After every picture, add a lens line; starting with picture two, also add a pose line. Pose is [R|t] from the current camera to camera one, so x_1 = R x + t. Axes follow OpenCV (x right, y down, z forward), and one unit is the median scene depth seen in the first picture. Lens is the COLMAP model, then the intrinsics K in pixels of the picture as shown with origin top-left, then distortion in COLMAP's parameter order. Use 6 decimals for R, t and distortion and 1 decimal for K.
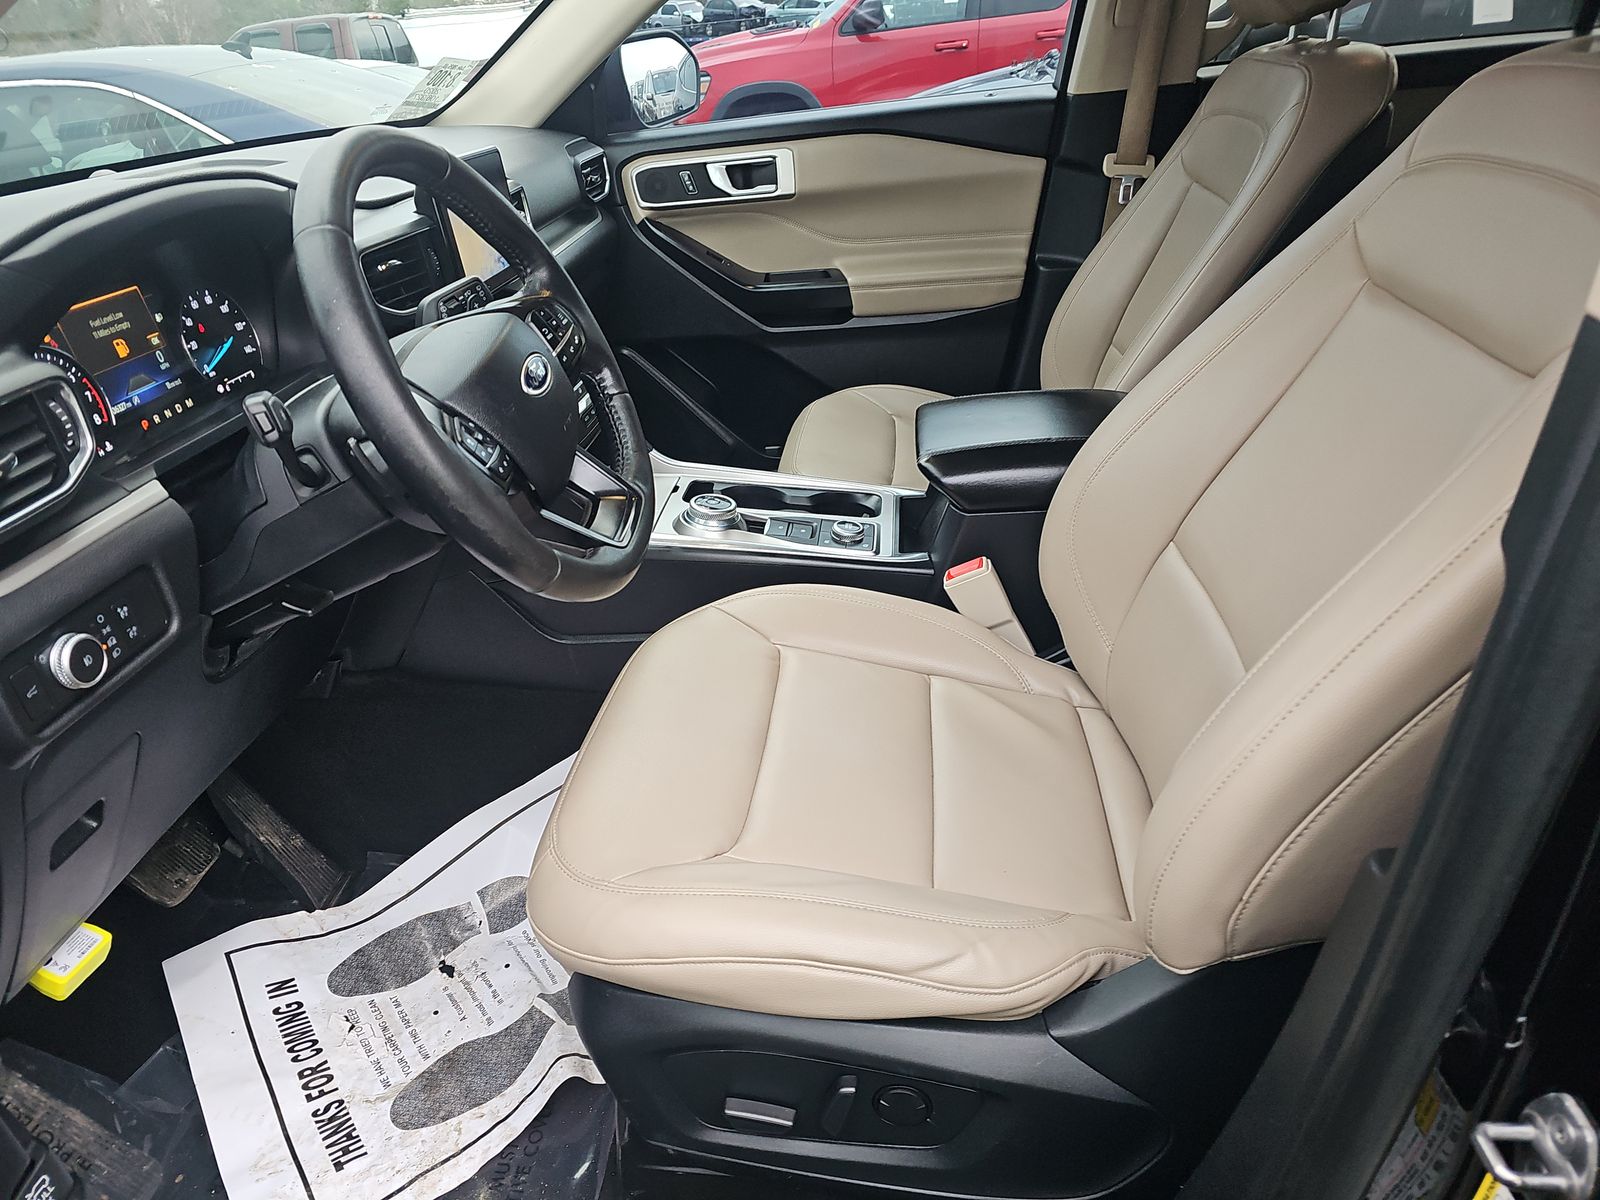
lens RADIAL K [[1081.6, 0, 788.0], [0, 1081.6, 616.7], [0, 0, 1]] dist [0.025574, -0.005509]
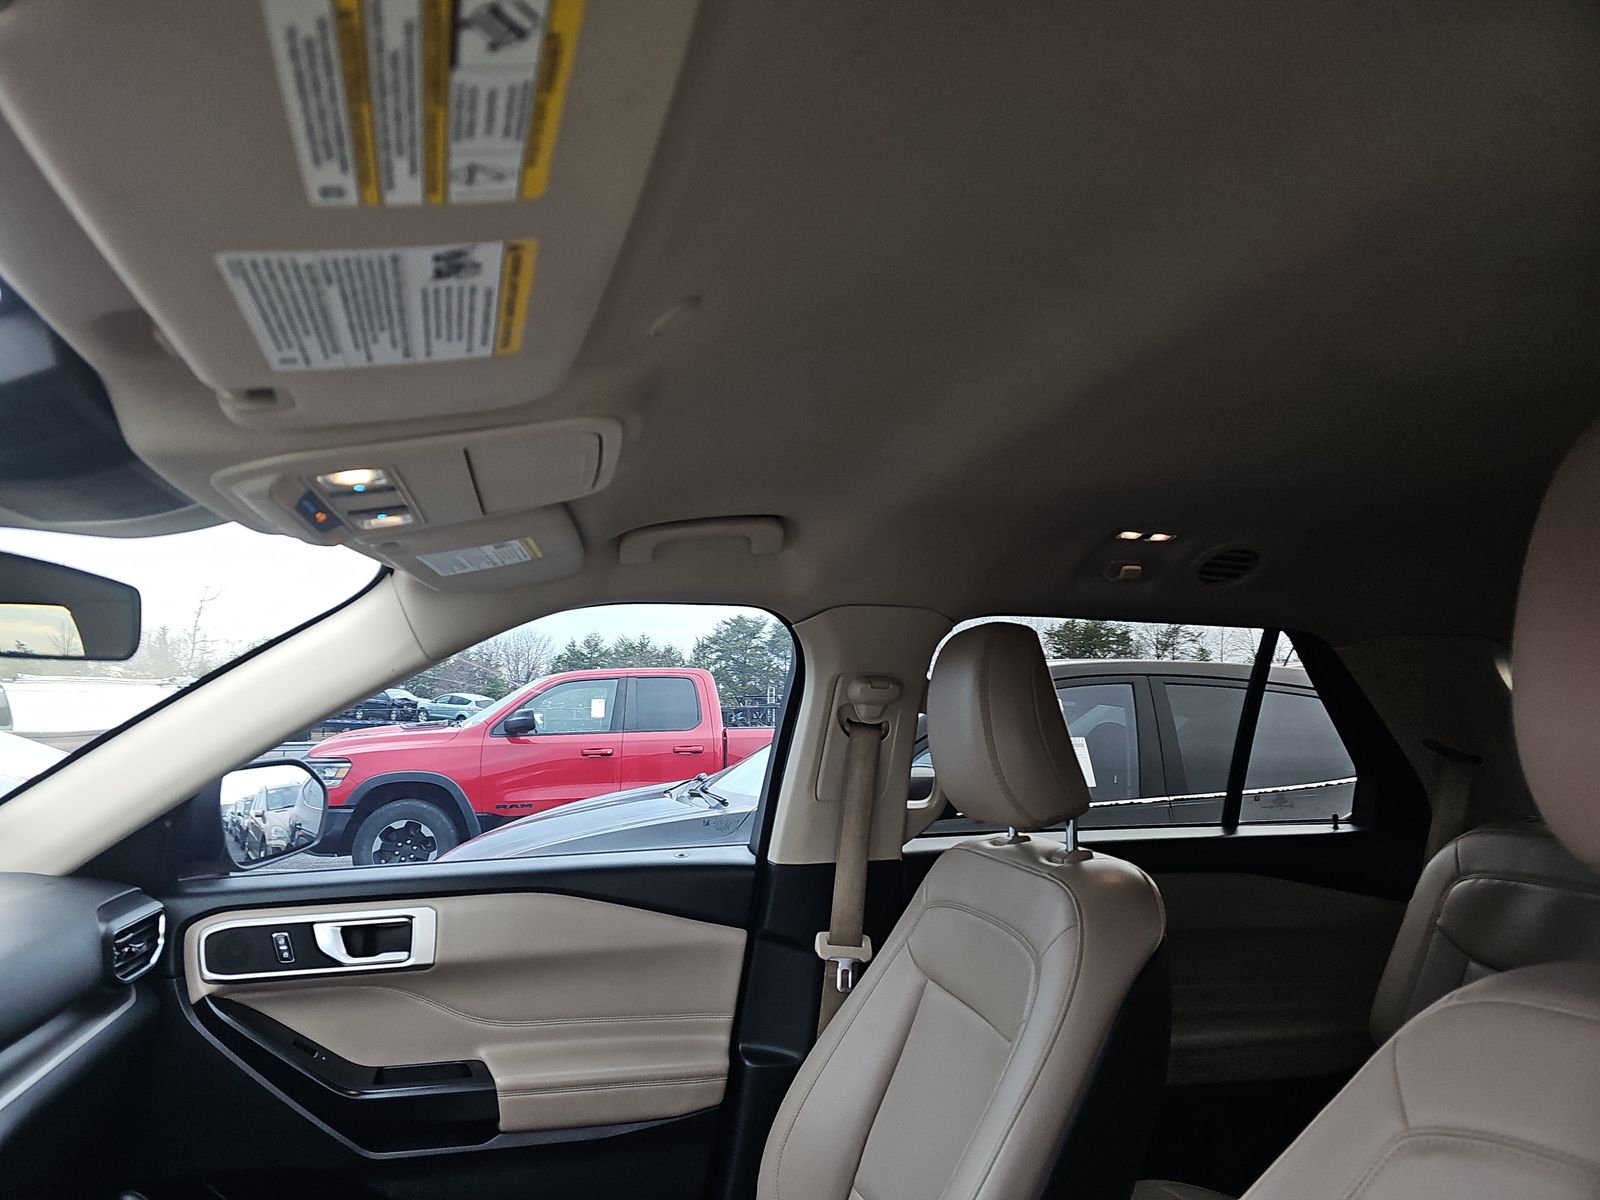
lens RADIAL K [[1081.6, 0, 788.0], [0, 1081.6, 616.7], [0, 0, 1]] dist [0.025574, -0.005509]
pose [[0.948742, 0.111258, 0.295821, -0.010245], [0.075455, 0.829189, -0.553853, -0.149073], [-0.306912, 0.547785, 0.778291, 0.191985]]
